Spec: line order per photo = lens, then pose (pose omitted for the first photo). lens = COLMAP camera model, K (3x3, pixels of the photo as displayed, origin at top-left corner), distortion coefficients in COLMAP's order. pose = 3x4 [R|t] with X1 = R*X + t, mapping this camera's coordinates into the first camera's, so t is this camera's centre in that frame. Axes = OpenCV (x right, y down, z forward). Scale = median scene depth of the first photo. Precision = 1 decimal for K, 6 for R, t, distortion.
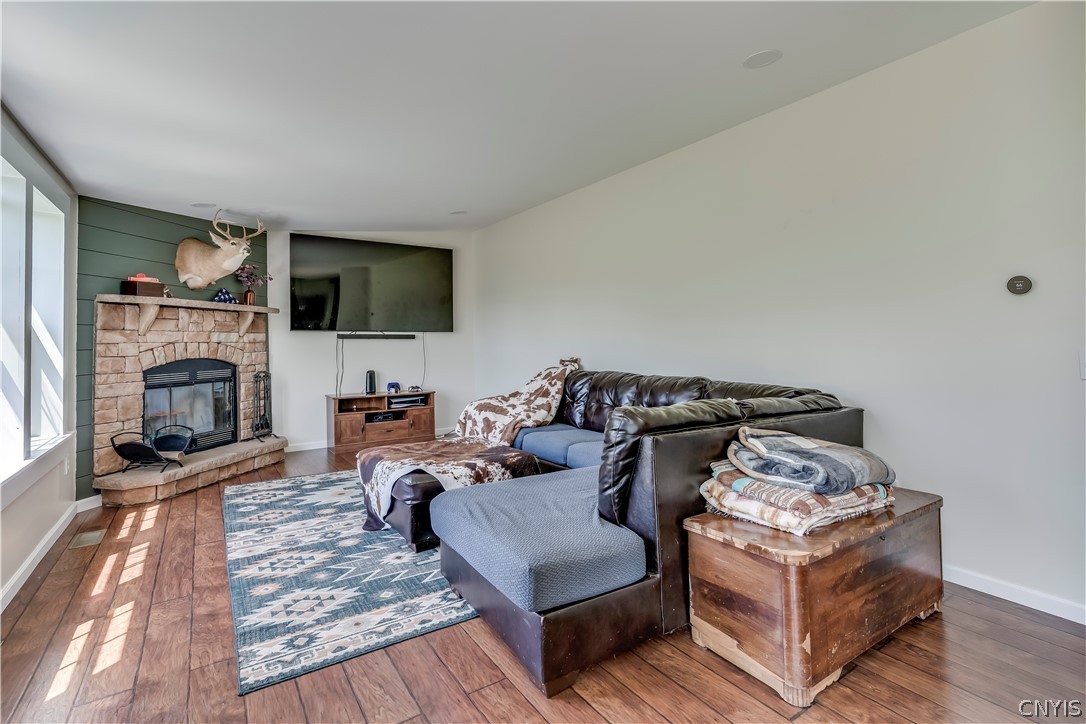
lens RADIAL K [[506.1, 0, 570.5], [0, 506.1, 331.9], [0, 0, 1]] dist [-0.007265, 0.003049]
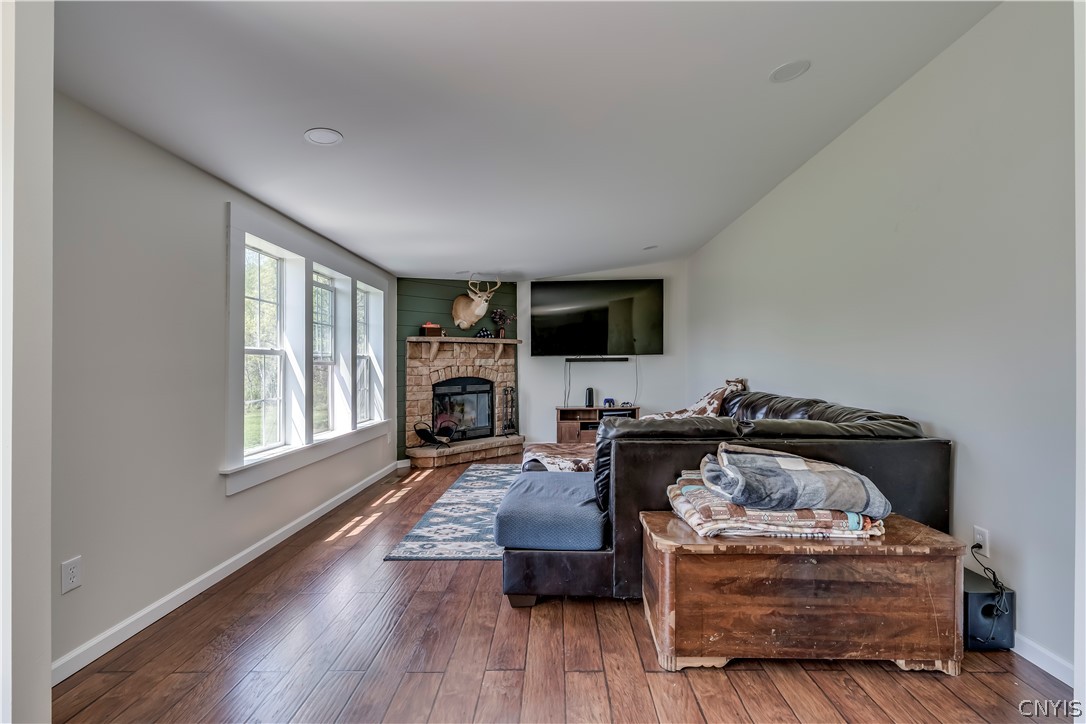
lens RADIAL K [[506.1, 0, 560.8], [0, 506.1, 369.5], [0, 0, 1]] dist [-0.007265, 0.003049]
pose [[0.811553, -0.003117, -0.584271, 0.415277], [0.022386, 0.999417, 0.025762, -0.000688], [0.583850, -0.033986, 0.811150, -0.038979]]
